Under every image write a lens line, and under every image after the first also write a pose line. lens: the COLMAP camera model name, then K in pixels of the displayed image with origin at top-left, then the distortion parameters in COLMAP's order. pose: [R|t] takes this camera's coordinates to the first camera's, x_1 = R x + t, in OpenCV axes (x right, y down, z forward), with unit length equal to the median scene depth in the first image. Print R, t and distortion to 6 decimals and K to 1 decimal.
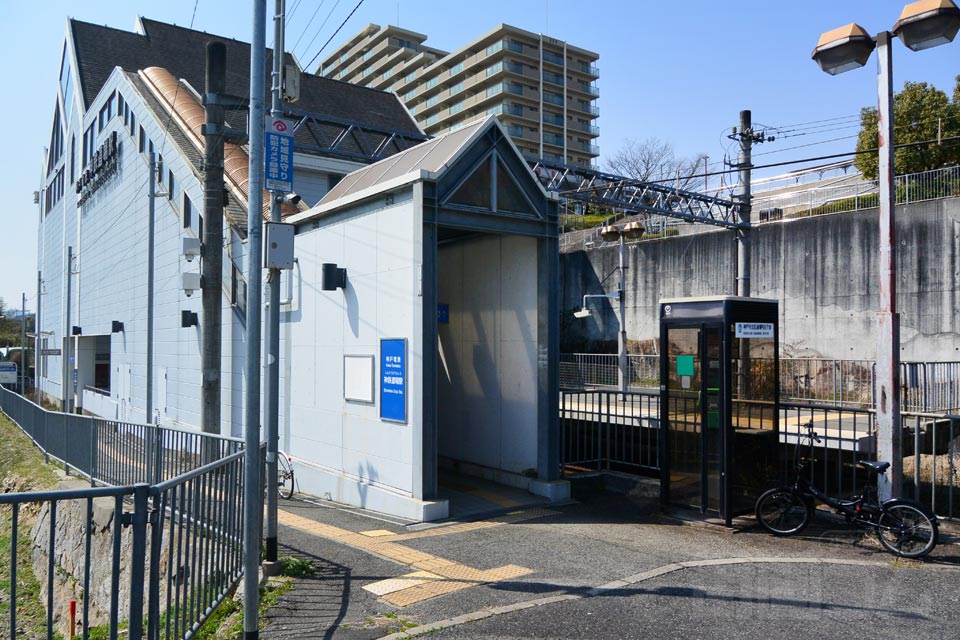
lens RADIAL K [[721.2, 0, 481.6], [0, 721.2, 330.5], [0, 0, 1]] dist [-0.030876, -0.000875]
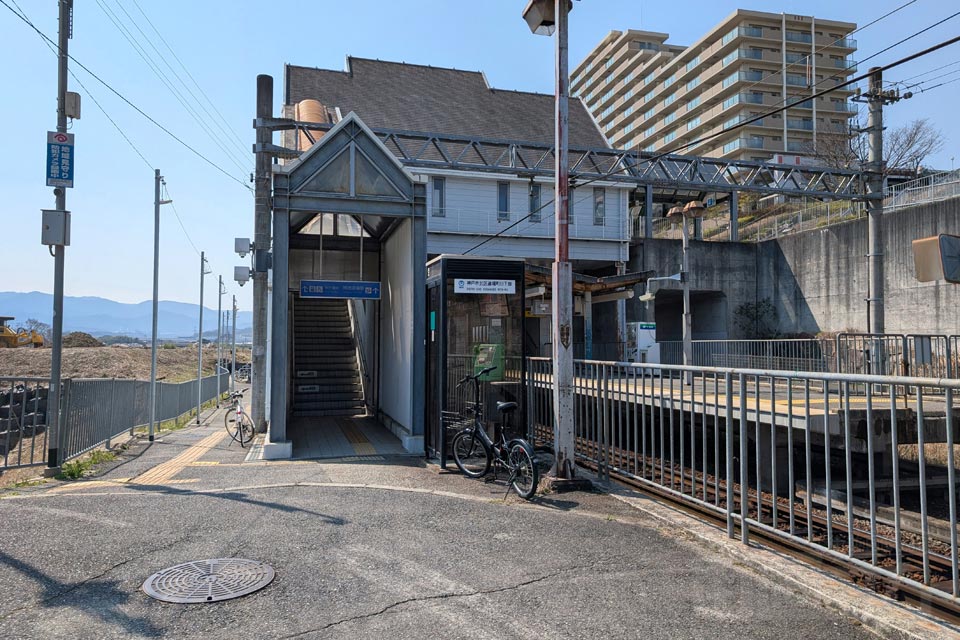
lens RADIAL K [[710.9, 0, 508.0], [0, 710.9, 306.6], [0, 0, 1]] dist [0.044306, 0.000166]
pose [[0.941926, -0.022169, -0.335087, 0.123848], [0.009700, 0.999198, -0.038840, 0.011455], [0.335680, 0.033334, 0.941386, 0.003259]]
